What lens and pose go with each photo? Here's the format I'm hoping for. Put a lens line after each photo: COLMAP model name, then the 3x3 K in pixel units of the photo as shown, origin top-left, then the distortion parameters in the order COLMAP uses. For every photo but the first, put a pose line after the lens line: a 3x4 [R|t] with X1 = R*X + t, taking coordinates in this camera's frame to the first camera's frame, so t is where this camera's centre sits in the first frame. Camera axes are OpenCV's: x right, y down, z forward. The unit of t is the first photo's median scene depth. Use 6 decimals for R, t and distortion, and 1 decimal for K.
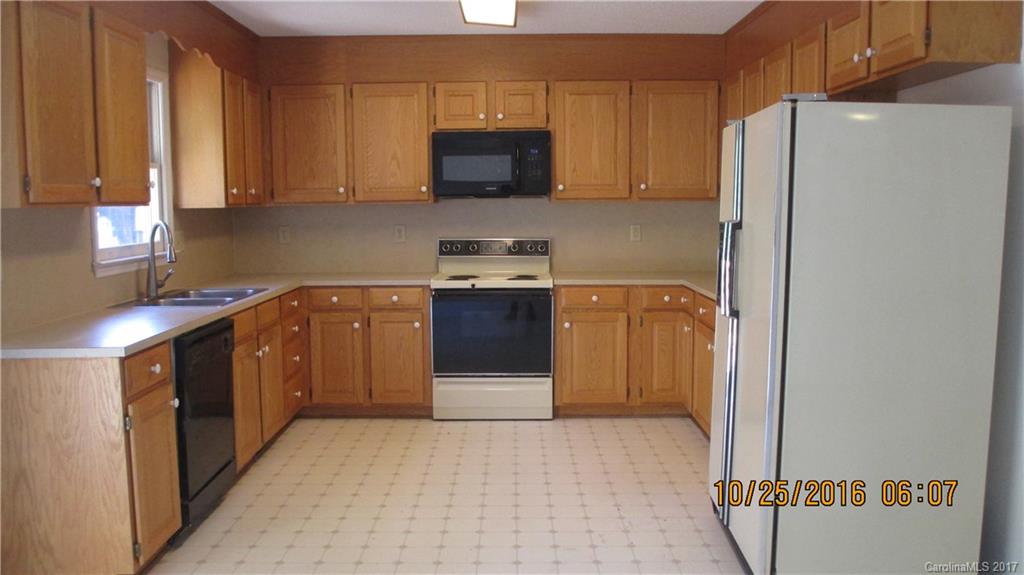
lens RADIAL K [[823.6, 0, 512.0], [0, 823.6, 287.5], [0, 0, 1]] dist [0.001315, 0.000969]
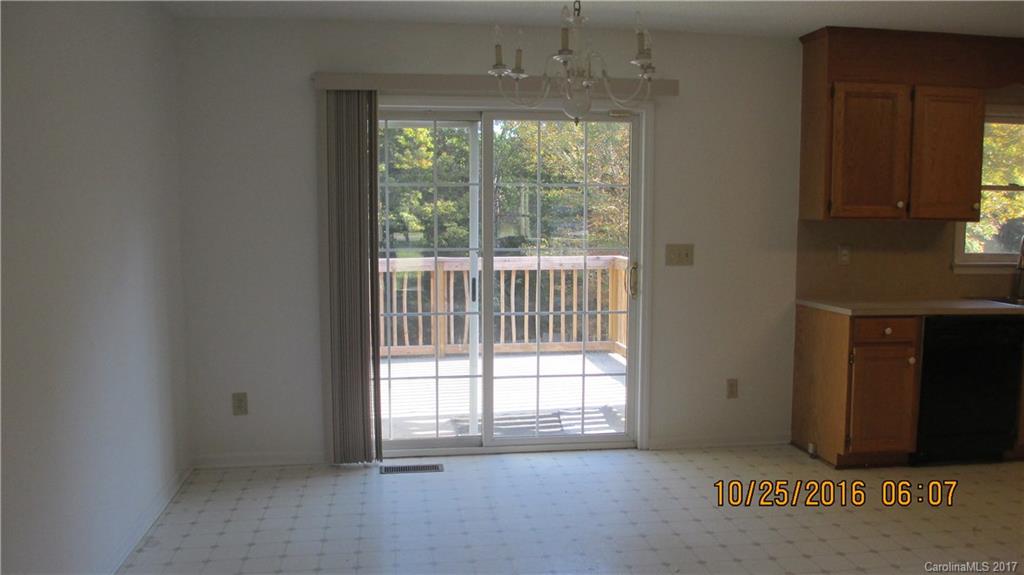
lens RADIAL K [[823.6, 0, 512.0], [0, 823.6, 287.5], [0, 0, 1]] dist [0.001315, 0.000969]
pose [[0.159365, 0.088602, -0.983236, 0.944892], [-0.112279, 0.991129, 0.071115, -0.007008], [0.980814, 0.099064, 0.167899, 0.099275]]
